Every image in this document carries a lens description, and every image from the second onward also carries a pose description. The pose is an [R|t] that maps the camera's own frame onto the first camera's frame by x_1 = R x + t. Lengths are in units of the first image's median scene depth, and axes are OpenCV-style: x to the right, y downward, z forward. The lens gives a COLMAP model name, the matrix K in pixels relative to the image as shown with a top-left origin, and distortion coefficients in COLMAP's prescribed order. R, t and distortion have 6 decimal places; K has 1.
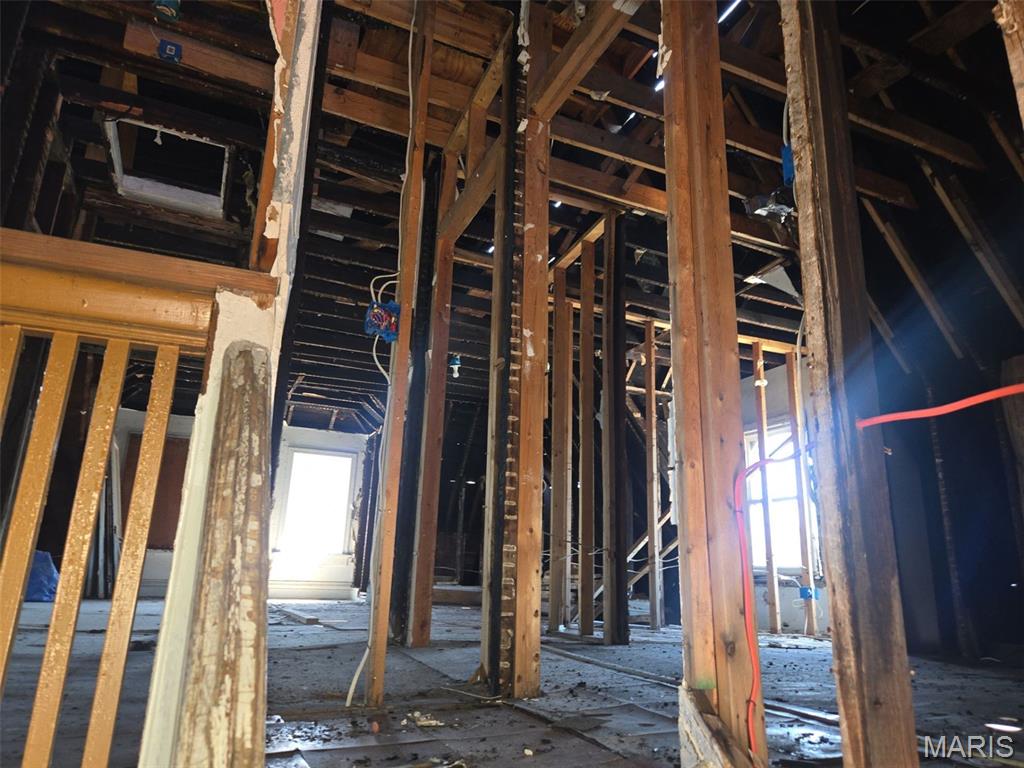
lens RADIAL K [[686.9, 0, 512.0], [0, 686.9, 384.0], [0, 0, 1]] dist [0.063667, -0.062446]
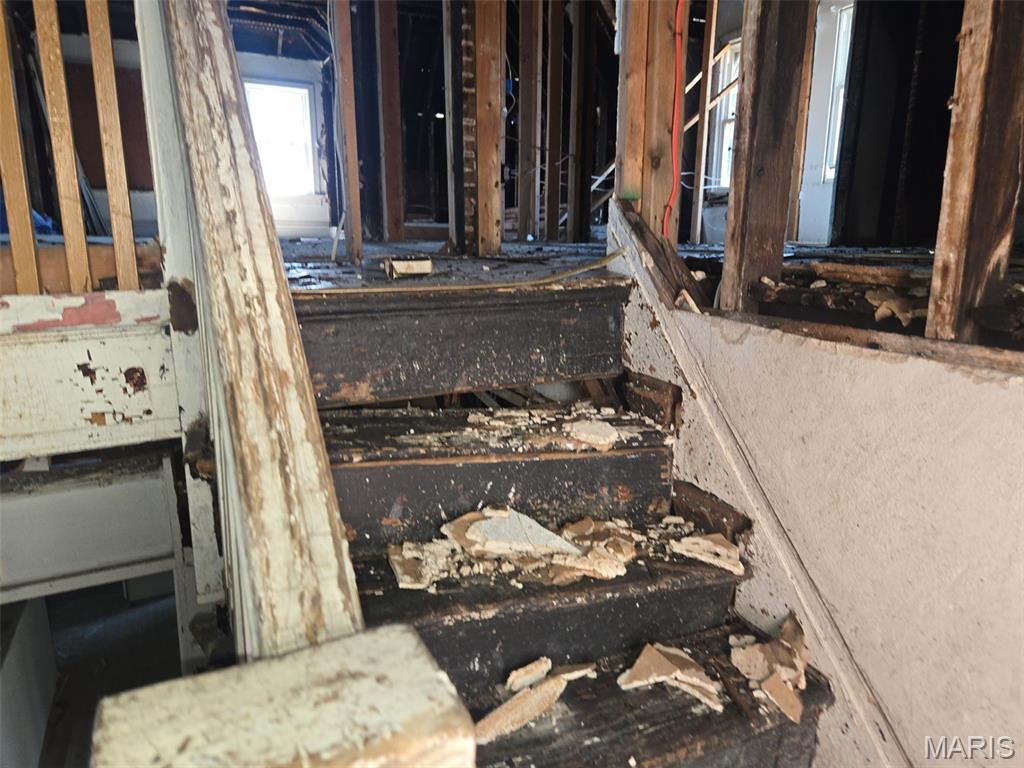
lens RADIAL K [[686.9, 0, 512.0], [0, 686.9, 384.0], [0, 0, 1]] dist [0.063667, -0.062446]
pose [[0.999094, -0.034577, 0.024800, 0.020866], [0.018558, 0.878556, 0.477279, 0.087148], [-0.038291, -0.476387, 0.878402, -0.096870]]
